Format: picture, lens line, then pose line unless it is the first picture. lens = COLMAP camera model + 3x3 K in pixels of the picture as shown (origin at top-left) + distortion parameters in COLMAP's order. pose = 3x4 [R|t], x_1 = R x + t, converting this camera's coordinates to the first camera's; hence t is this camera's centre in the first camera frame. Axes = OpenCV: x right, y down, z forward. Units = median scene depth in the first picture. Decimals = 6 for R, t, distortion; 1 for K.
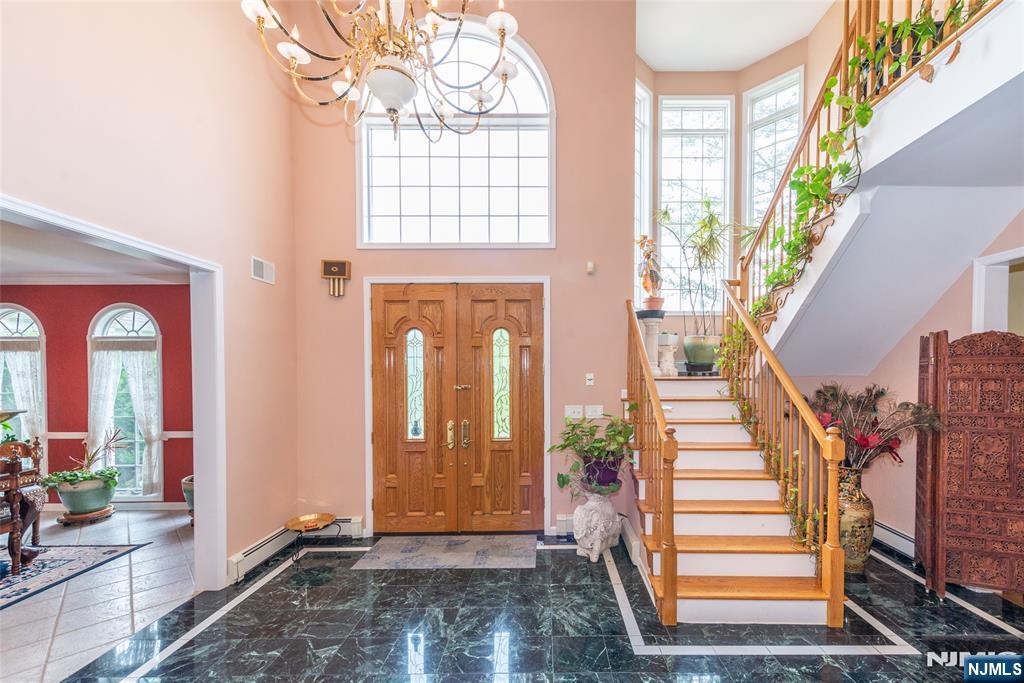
lens RADIAL K [[419.8, 0, 542.2], [0, 419.8, 382.0], [0, 0, 1]] dist [0.010599, -0.000085]
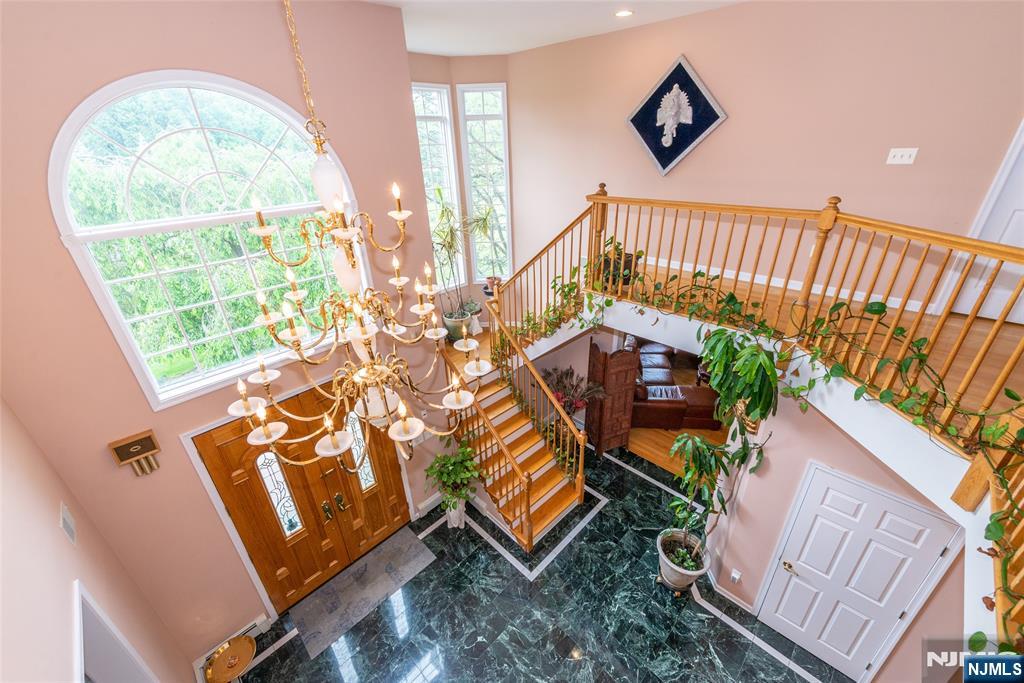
lens RADIAL K [[407.9, 0, 513.1], [0, 407.9, 344.2], [0, 0, 1]] dist [0.003086, -0.000105]
pose [[0.701847, -0.340010, 0.625943, -0.402353], [0.047343, 0.899051, 0.435276, -0.729782], [-0.710753, -0.275863, 0.647093, 0.059551]]
